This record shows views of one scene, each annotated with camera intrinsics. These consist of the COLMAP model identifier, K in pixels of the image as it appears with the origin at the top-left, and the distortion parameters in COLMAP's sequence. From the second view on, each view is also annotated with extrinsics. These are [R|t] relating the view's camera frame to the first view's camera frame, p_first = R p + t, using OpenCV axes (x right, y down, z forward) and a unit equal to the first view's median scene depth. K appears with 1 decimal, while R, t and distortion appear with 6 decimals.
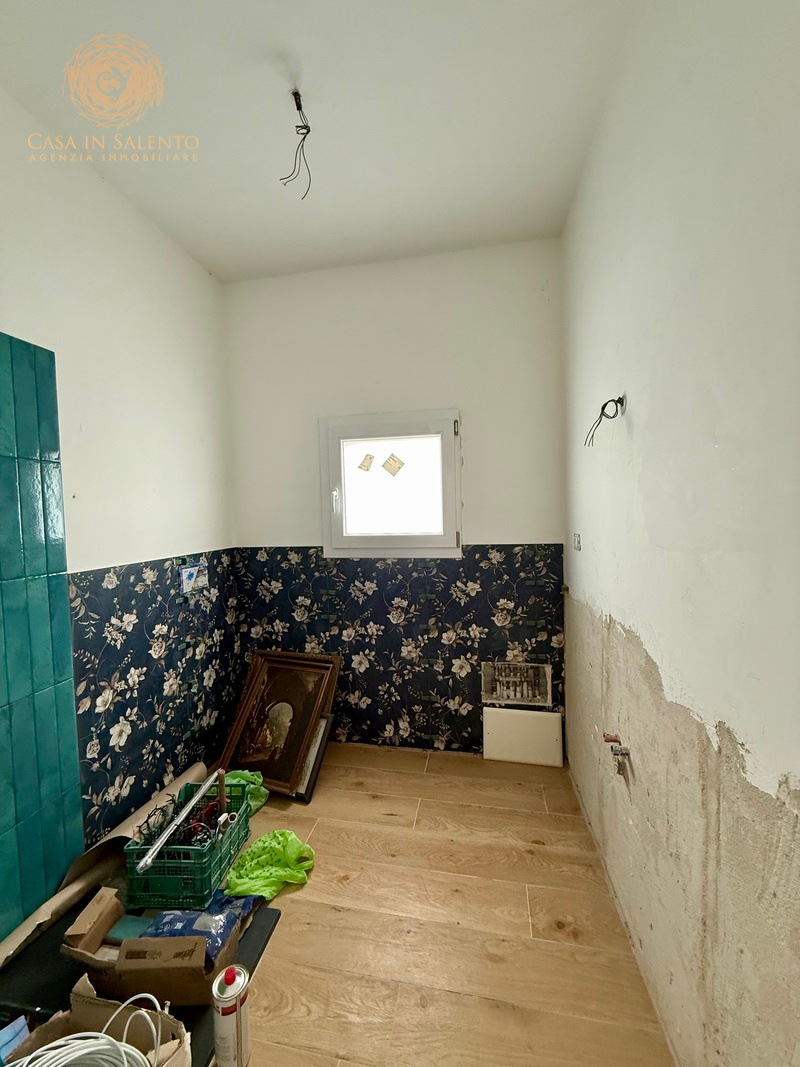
lens RADIAL K [[422.9, 0, 401.3], [0, 422.9, 530.3], [0, 0, 1]] dist [-0.000129, 0.000127]
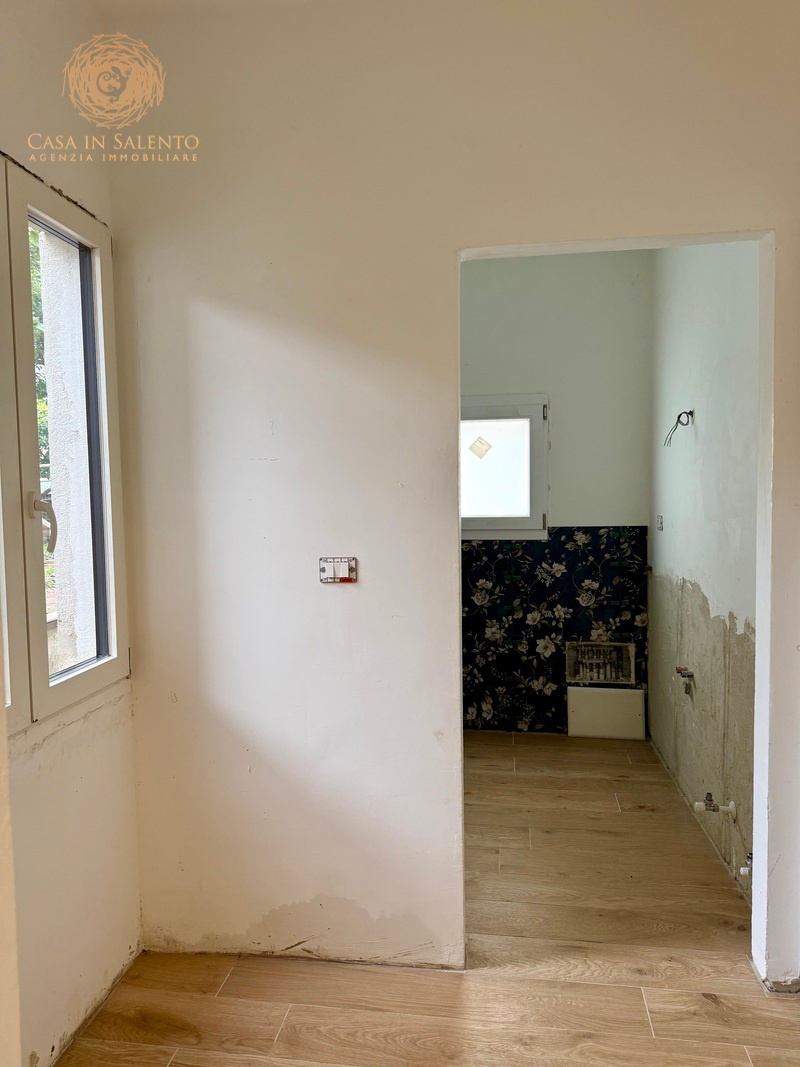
lens RADIAL K [[733.9, 0, 400.0], [0, 733.9, 533.5], [0, 0, 1]] dist [0.164877, -0.330059]
pose [[0.999197, 0.007910, 0.039286, -0.282484], [-0.008524, 0.999844, 0.015475, 0.025755], [-0.039157, -0.015797, 0.999108, -0.766156]]
